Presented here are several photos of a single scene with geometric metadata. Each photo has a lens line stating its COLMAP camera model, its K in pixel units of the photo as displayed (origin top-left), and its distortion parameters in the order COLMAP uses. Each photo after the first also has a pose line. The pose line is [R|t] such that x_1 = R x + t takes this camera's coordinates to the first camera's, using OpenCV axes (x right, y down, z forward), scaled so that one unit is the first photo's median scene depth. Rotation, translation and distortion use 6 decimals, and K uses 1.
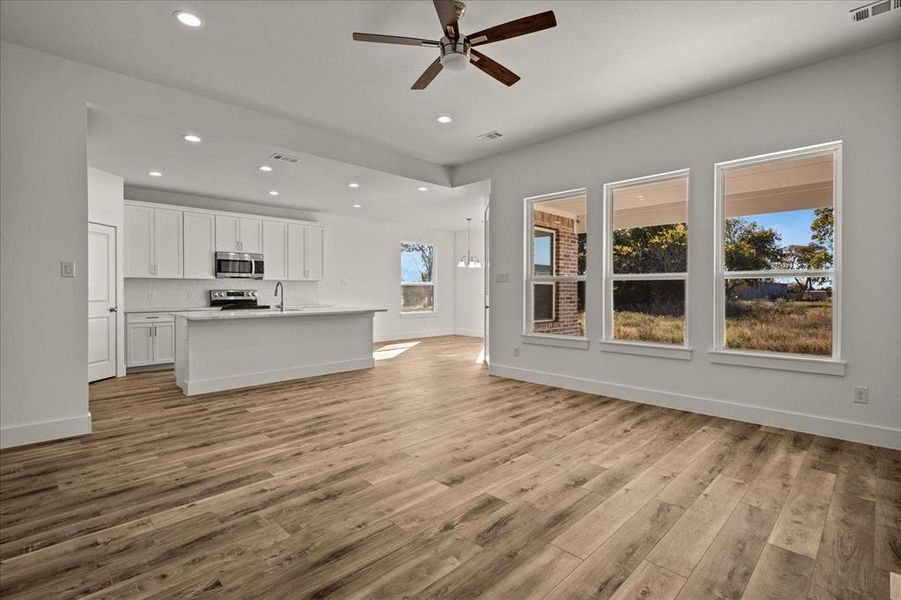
lens RADIAL K [[425.6, 0, 463.0], [0, 425.6, 288.3], [0, 0, 1]] dist [-0.000306, 0.001391]
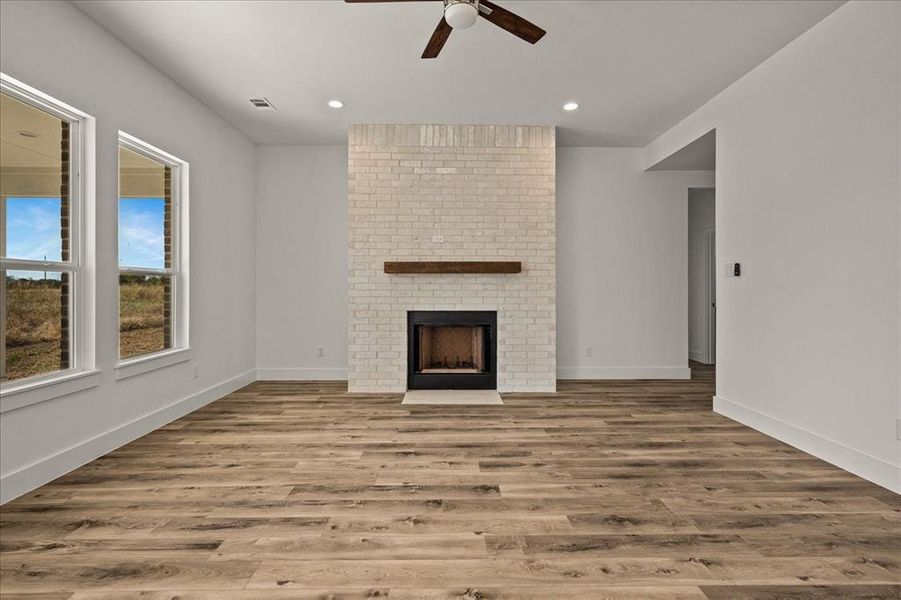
lens RADIAL K [[425.6, 0, 448.8], [0, 425.6, 287.2], [0, 0, 1]] dist [-0.000306, 0.001391]
pose [[-0.702542, 0.001955, 0.711640, -0.532777], [-0.004472, 0.999964, -0.007162, 0.003732], [-0.711628, -0.008214, -0.702508, 1.435795]]
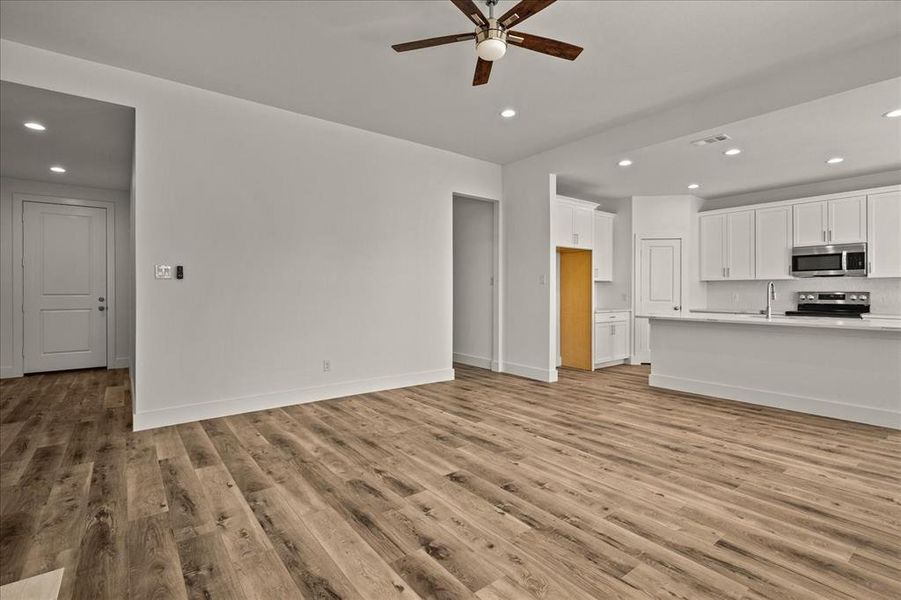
lens RADIAL K [[425.6, 0, 443.5], [0, 425.6, 293.3], [0, 0, 1]] dist [-0.000306, 0.001391]
pose [[-0.148271, 0.003639, -0.988940, 0.828512], [0.005623, 0.999980, 0.002836, 0.001064], [0.988931, -0.005140, -0.148288, 0.928499]]
